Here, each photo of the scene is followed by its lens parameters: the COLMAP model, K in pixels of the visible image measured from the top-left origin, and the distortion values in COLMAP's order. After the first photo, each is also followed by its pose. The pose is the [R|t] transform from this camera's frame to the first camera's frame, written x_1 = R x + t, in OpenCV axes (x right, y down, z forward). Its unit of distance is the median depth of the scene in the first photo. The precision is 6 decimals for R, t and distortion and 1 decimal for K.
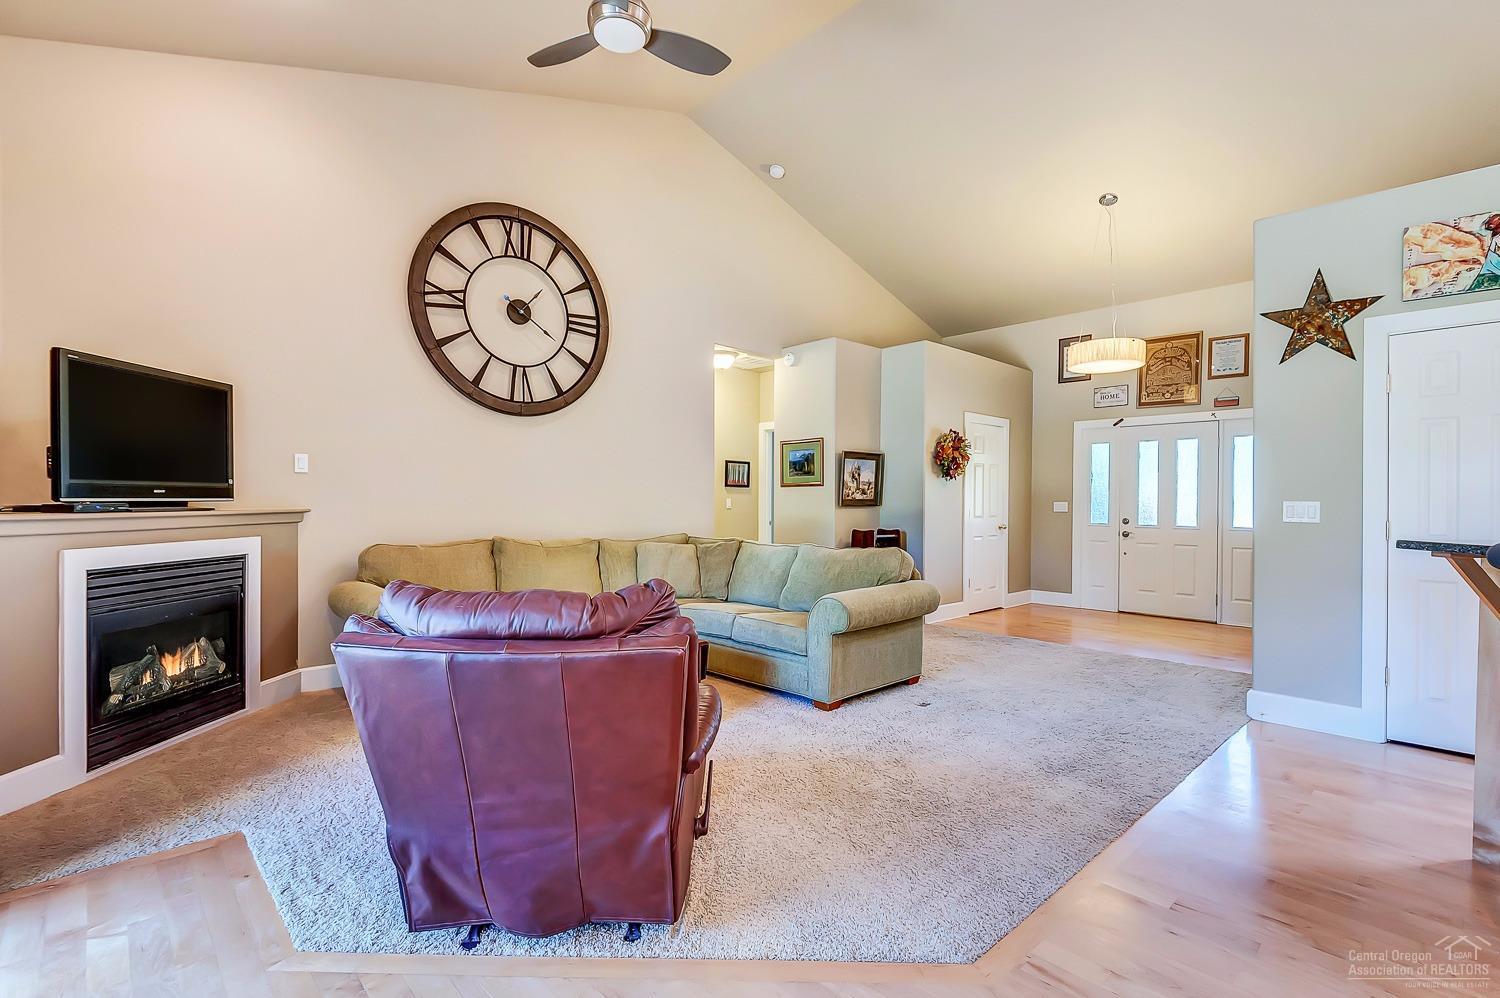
lens RADIAL K [[704.4, 0, 743.8], [0, 704.4, 509.8], [0, 0, 1]] dist [0.004384, -0.005322]
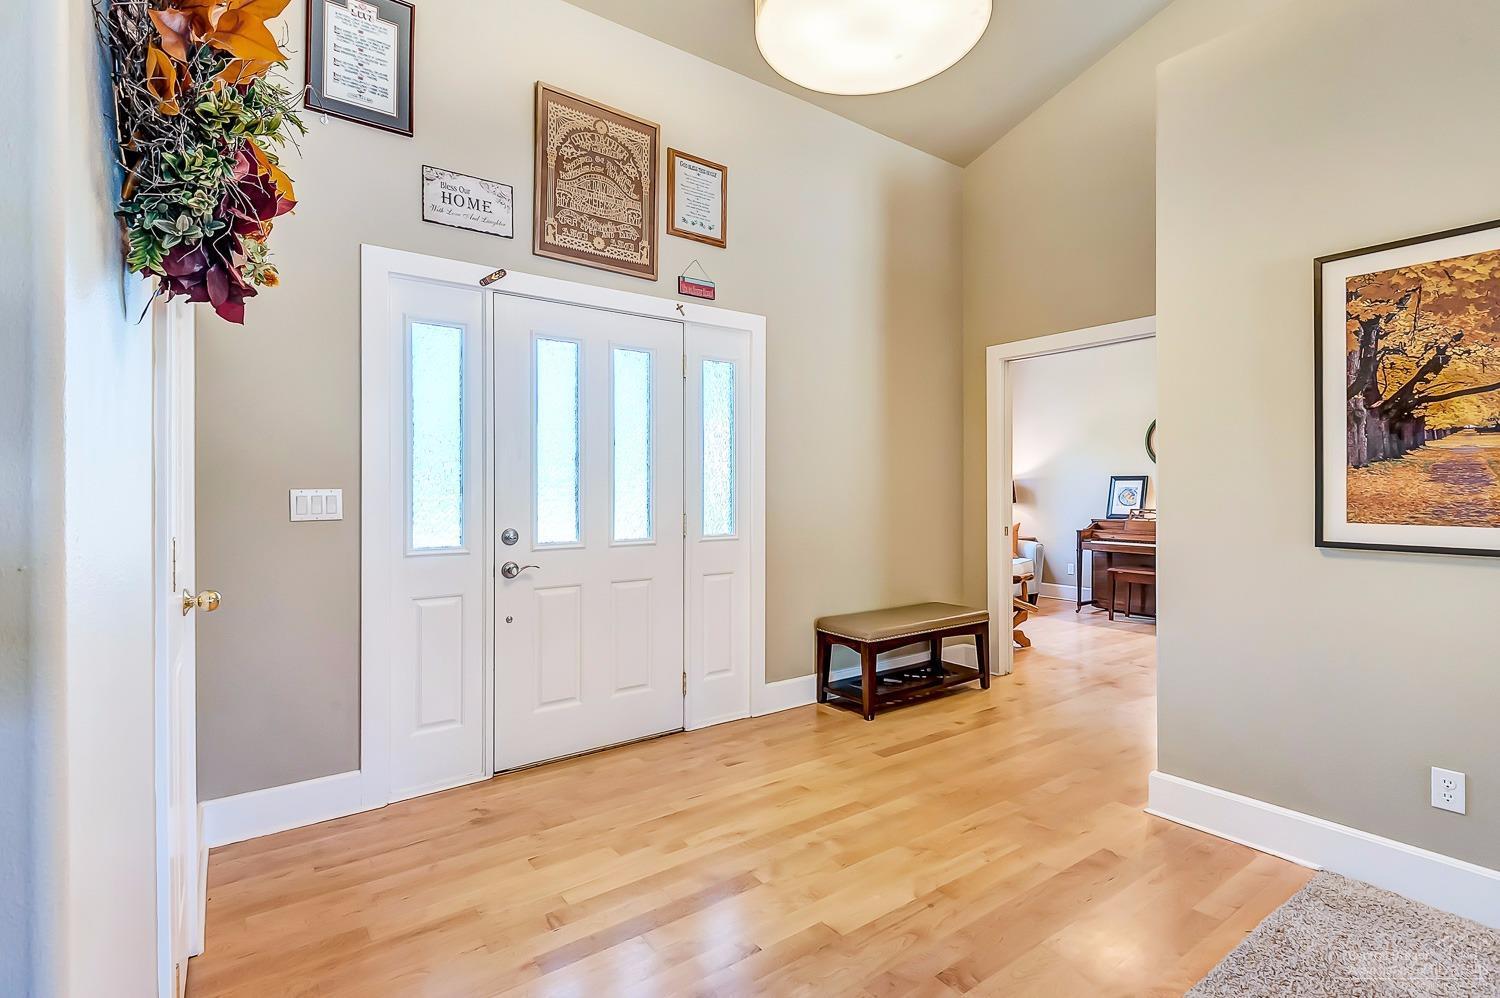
lens RADIAL K [[704.4, 0, 751.3], [0, 704.4, 495.4], [0, 0, 1]] dist [0.004384, -0.005322]
pose [[0.134388, -0.007836, 0.990898, 0.182183], [0.016548, 0.999847, 0.005662, -0.007231], [-0.990791, 0.015636, 0.134497, 0.852242]]
